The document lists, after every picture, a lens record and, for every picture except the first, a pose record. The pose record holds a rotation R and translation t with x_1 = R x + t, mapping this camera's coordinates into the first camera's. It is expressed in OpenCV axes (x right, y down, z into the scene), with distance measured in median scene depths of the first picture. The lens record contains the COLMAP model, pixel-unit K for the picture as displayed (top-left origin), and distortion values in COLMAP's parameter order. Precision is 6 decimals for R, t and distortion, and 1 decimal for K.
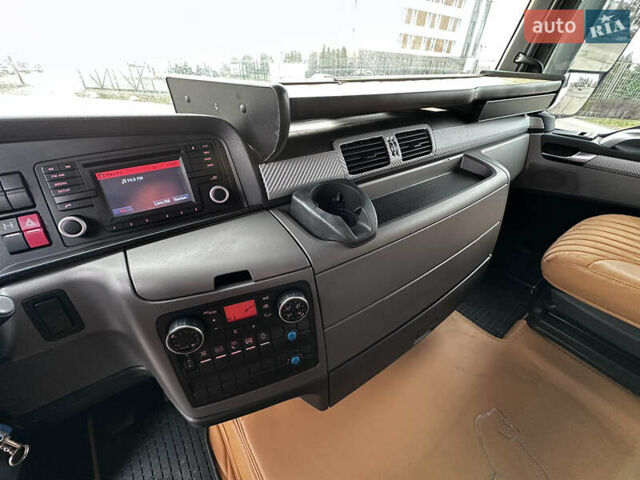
lens RADIAL K [[255.4, 0, 320.0], [0, 255.4, 240.0], [0, 0, 1]] dist [-0.001139, 0.000229]
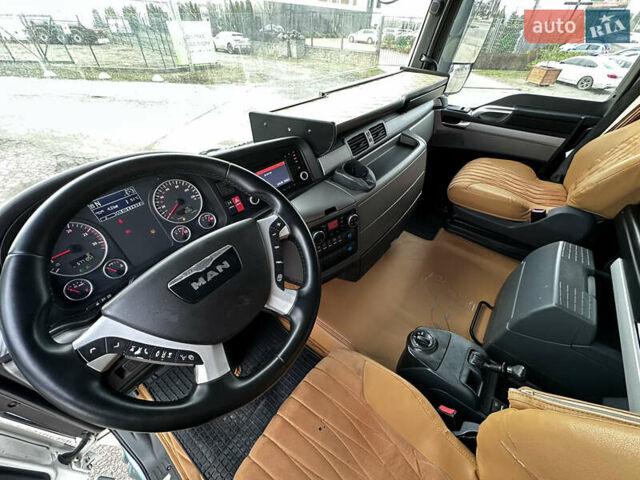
lens RADIAL K [[255.4, 0, 320.0], [0, 255.4, 240.0], [0, 0, 1]] dist [-0.001139, 0.000229]
pose [[0.958762, -0.189073, 0.212193, -0.434026], [0.162701, 0.977302, 0.135680, 0.036173], [-0.233030, -0.095561, 0.967763, -0.562754]]
